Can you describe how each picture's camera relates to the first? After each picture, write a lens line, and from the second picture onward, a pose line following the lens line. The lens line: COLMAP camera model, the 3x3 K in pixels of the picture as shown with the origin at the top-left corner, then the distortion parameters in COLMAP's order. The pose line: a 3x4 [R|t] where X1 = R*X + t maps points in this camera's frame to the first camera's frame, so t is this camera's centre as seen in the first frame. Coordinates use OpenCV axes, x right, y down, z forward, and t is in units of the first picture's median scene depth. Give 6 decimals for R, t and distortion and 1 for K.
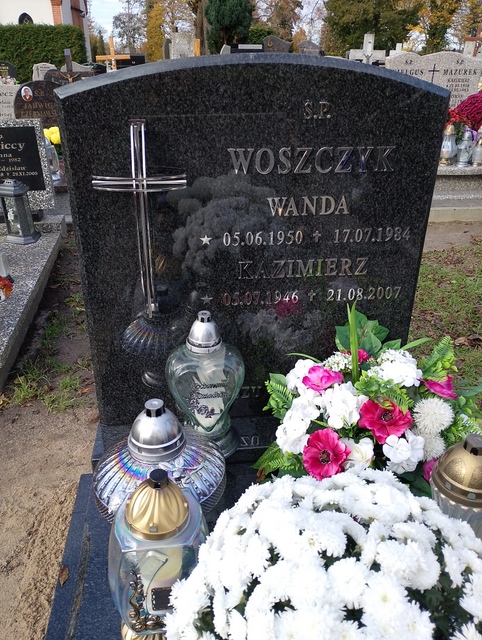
lens RADIAL K [[521.6, 0, 242.6], [0, 521.6, 317.8], [0, 0, 1]] dist [0.046704, -0.062375]
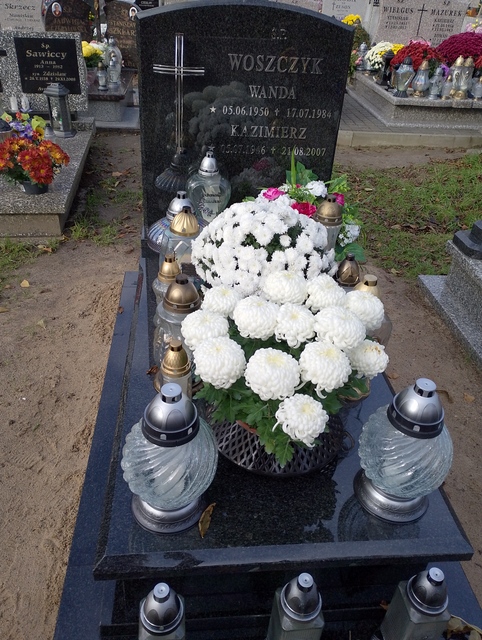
lens RADIAL K [[521.6, 0, 237.8], [0, 521.6, 321.1], [0, 0, 1]] dist [0.046704, -0.062375]
pose [[0.998174, 0.060298, 0.003530, 0.046042], [-0.060297, 0.991330, 0.116742, 0.322451], [0.003539, -0.116742, 0.993156, -0.774968]]
